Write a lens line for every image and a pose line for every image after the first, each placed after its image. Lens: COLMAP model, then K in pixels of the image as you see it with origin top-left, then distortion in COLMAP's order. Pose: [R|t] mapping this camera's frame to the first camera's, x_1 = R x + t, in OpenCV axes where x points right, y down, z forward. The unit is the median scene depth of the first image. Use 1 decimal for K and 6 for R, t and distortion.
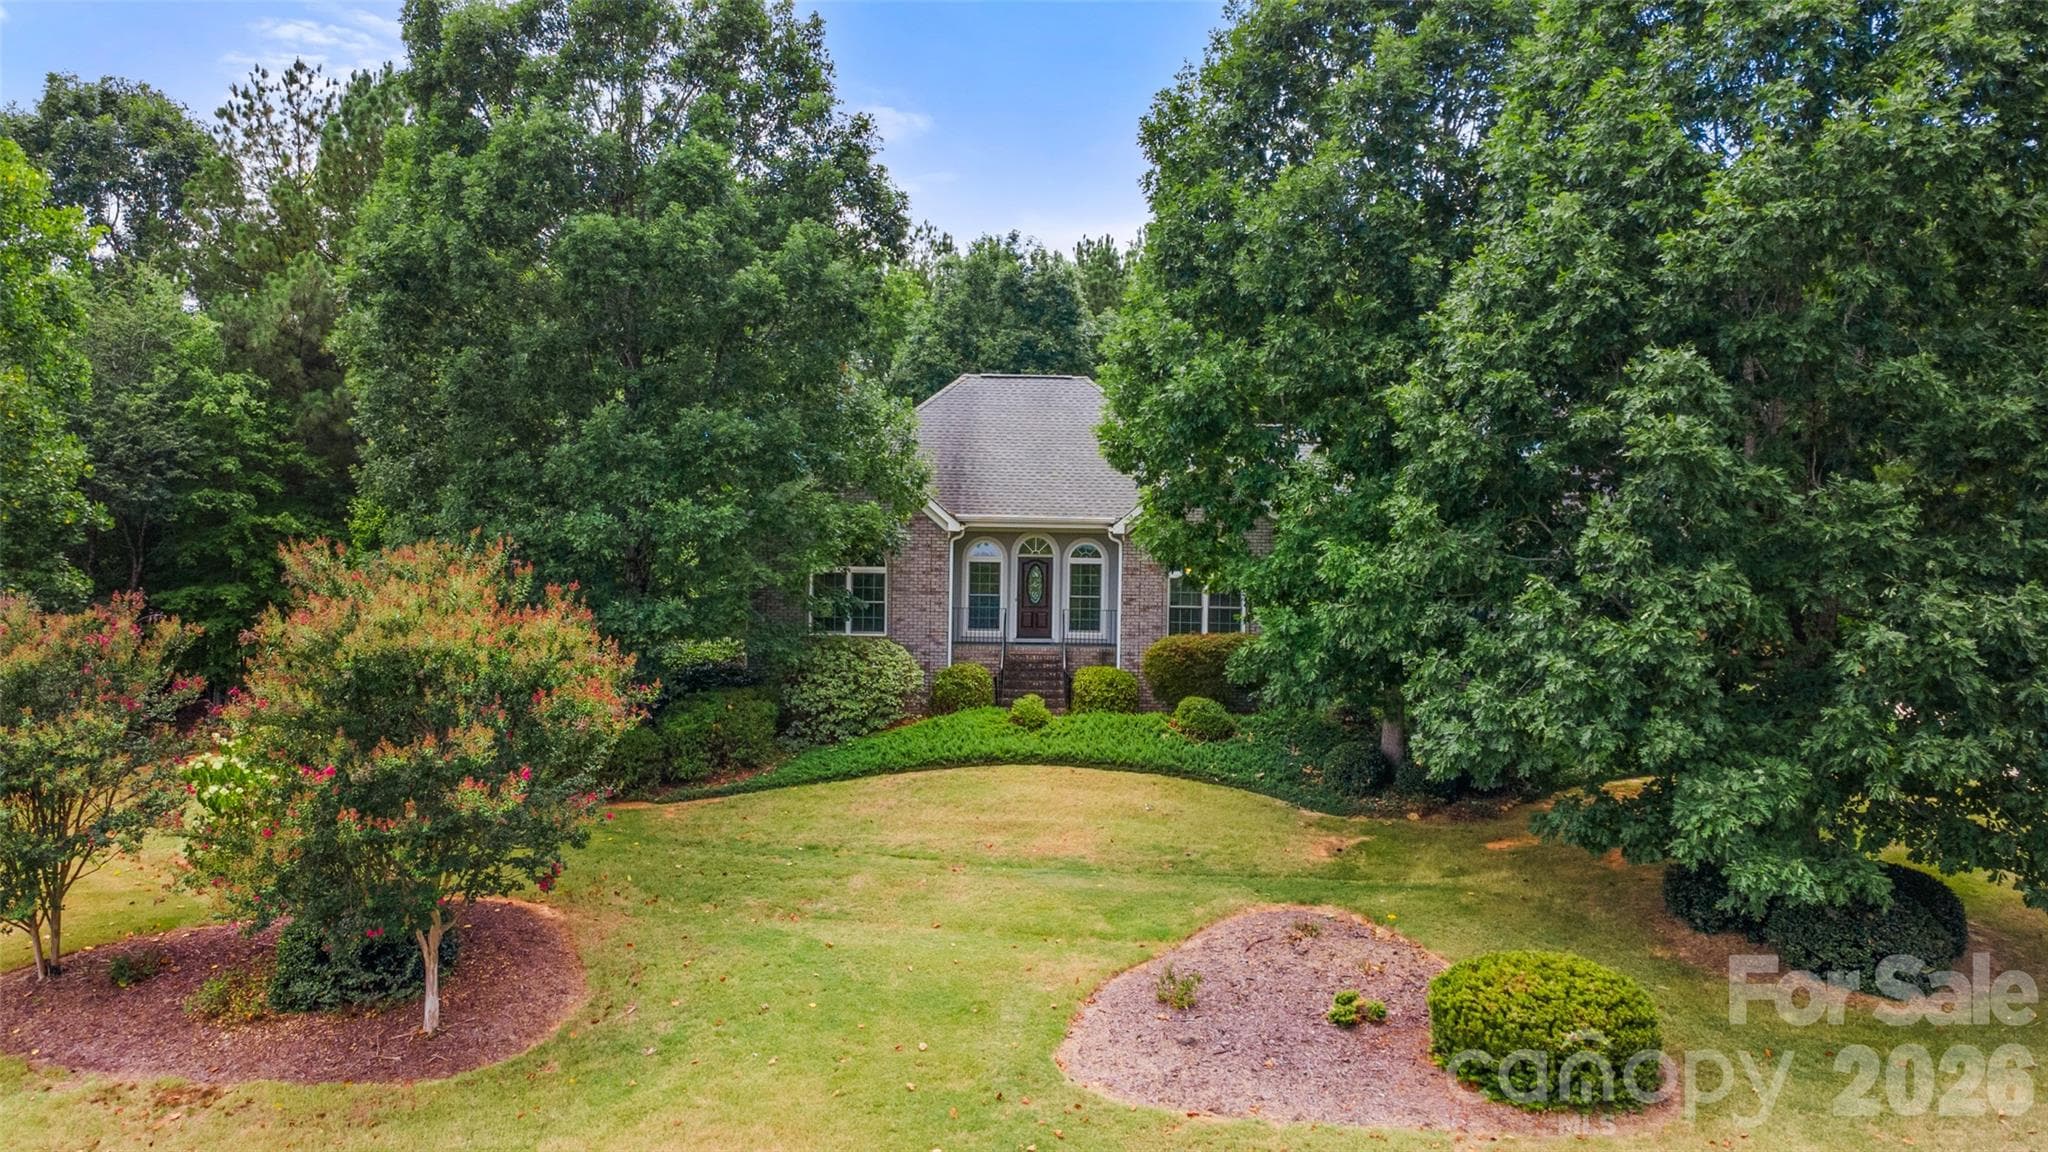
lens RADIAL K [[1414.8, 0, 1024.0], [0, 1414.8, 576.0], [0, 0, 1]] dist [-0.006553, 0.050917]
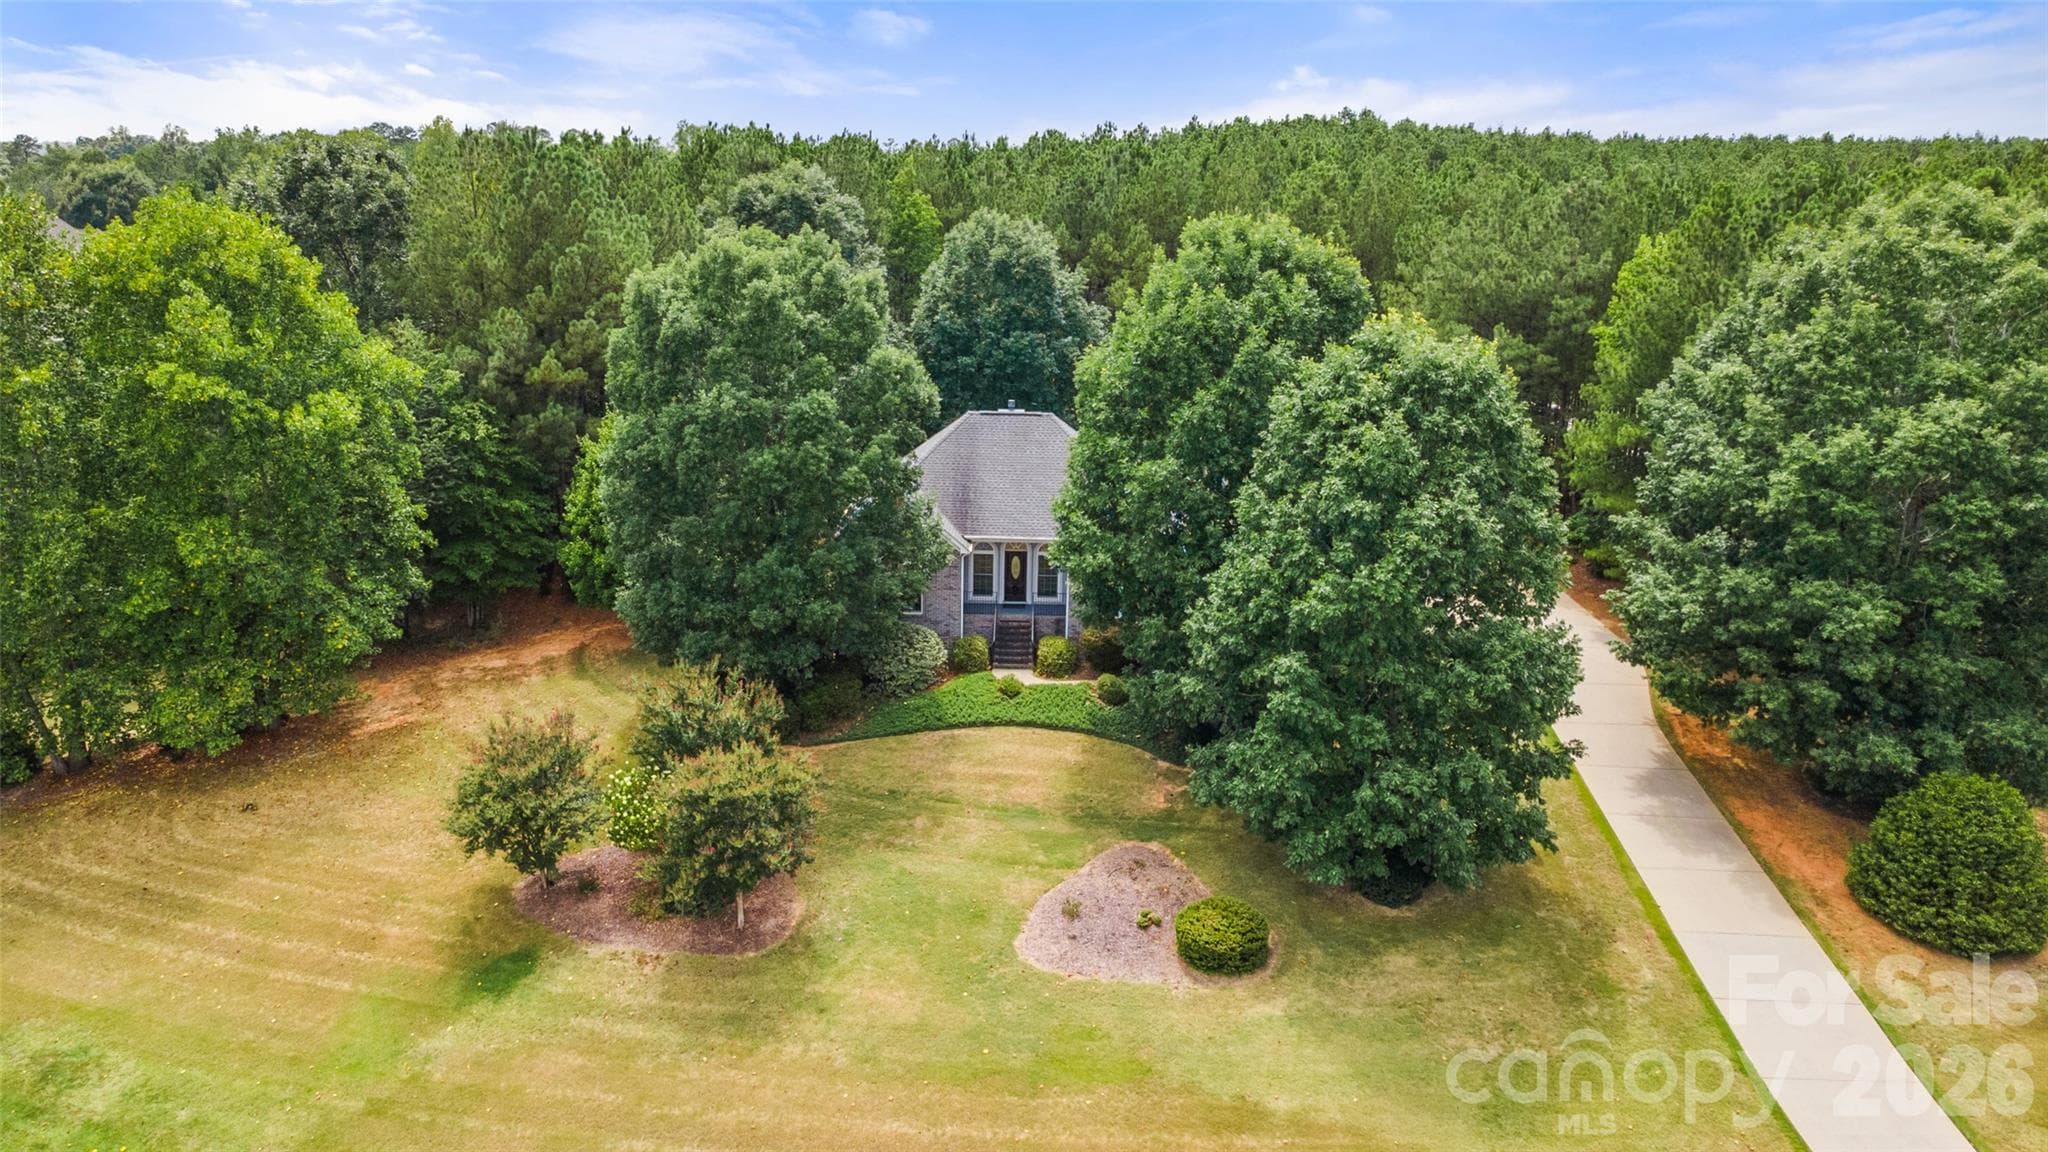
lens RADIAL K [[1377.5, 0, 1008.2], [0, 1377.5, 552.1], [0, 0, 1]] dist [0.001798, 0.001244]
pose [[0.999943, -0.000770, -0.010645, 0.020677], [0.003221, 0.972669, 0.232174, -0.472832], [0.010175, -0.232195, 0.972616, -0.613668]]
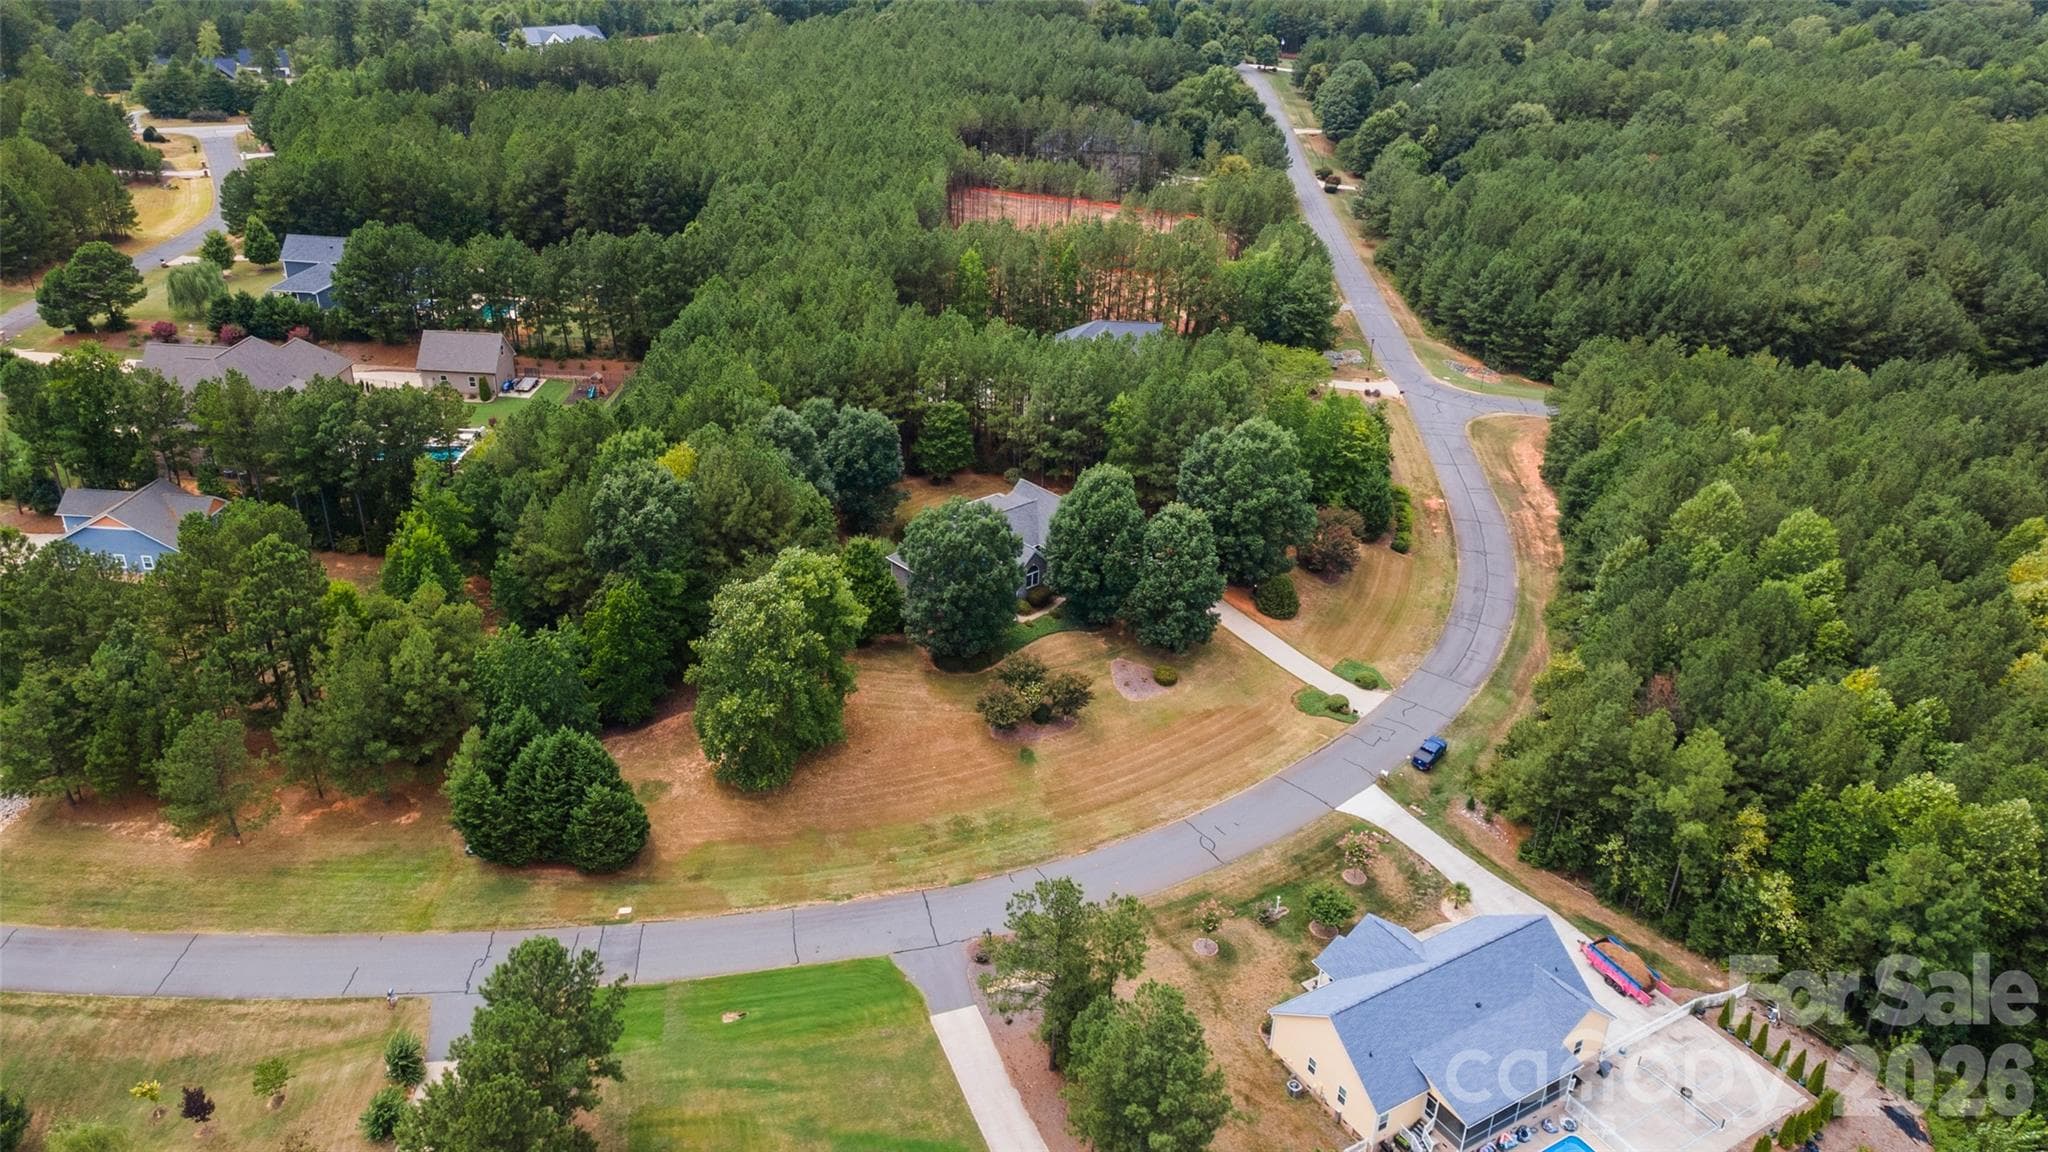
lens RADIAL K [[1478.7, 0, 1024.0], [0, 1478.7, 576.0], [0, 0, 1]] dist [0.024842, 0.003000]
pose [[0.744505, -0.297691, 0.597572, -3.213985], [-0.014471, 0.887676, 0.460241, -2.560223], [-0.667460, -0.351299, 0.656571, -2.446184]]
